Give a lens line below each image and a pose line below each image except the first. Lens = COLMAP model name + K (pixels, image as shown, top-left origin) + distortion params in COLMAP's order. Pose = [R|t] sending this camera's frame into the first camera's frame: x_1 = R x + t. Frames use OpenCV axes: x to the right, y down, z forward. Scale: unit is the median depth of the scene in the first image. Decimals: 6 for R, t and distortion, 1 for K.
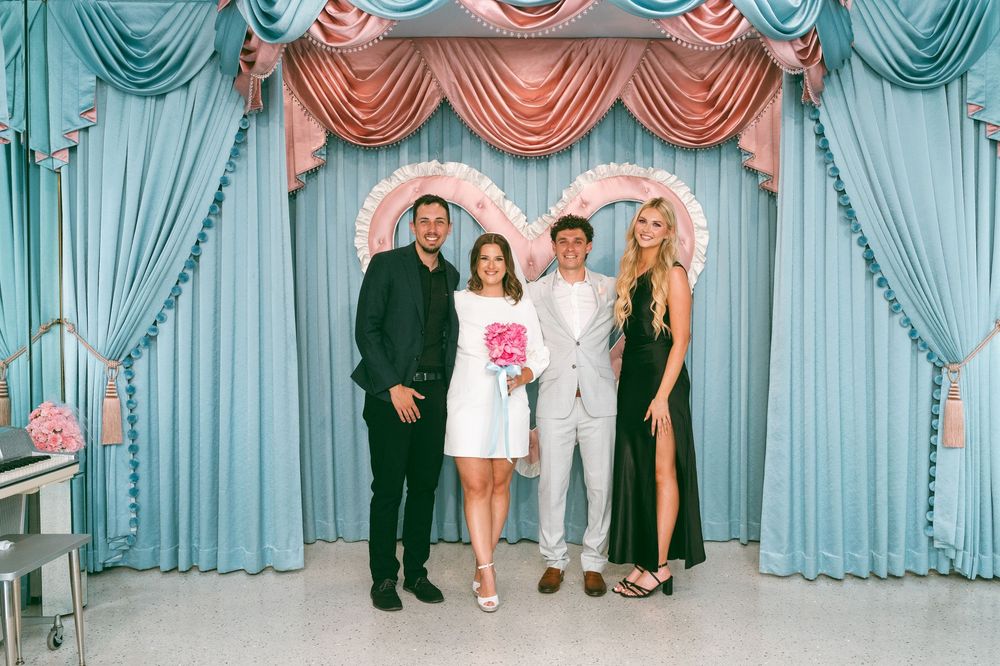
lens RADIAL K [[1023.4, 0, 530.6], [0, 1023.4, 344.8], [0, 0, 1]] dist [-0.030704, 0.000000]
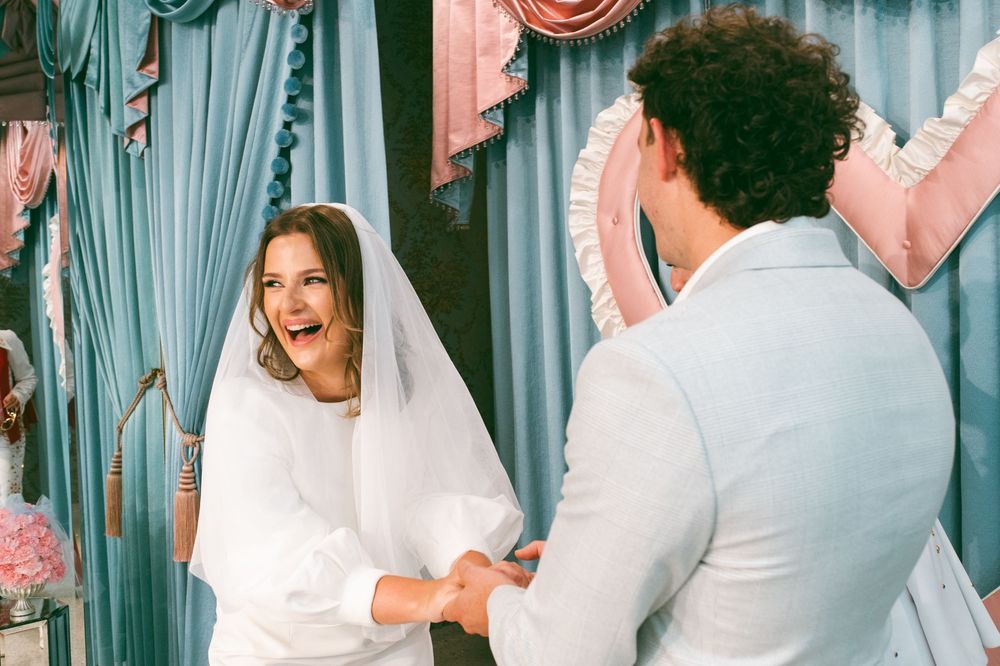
lens RADIAL K [[1023.4, 0, 498.4], [0, 1023.4, 331.1], [0, 0, 1]] dist [-0.030704, 0.000000]
pose [[0.694915, -0.004178, -0.719080, 0.185930], [0.000766, 0.999987, -0.005069, -0.042981], [0.719092, 0.002972, 0.694909, 0.615036]]
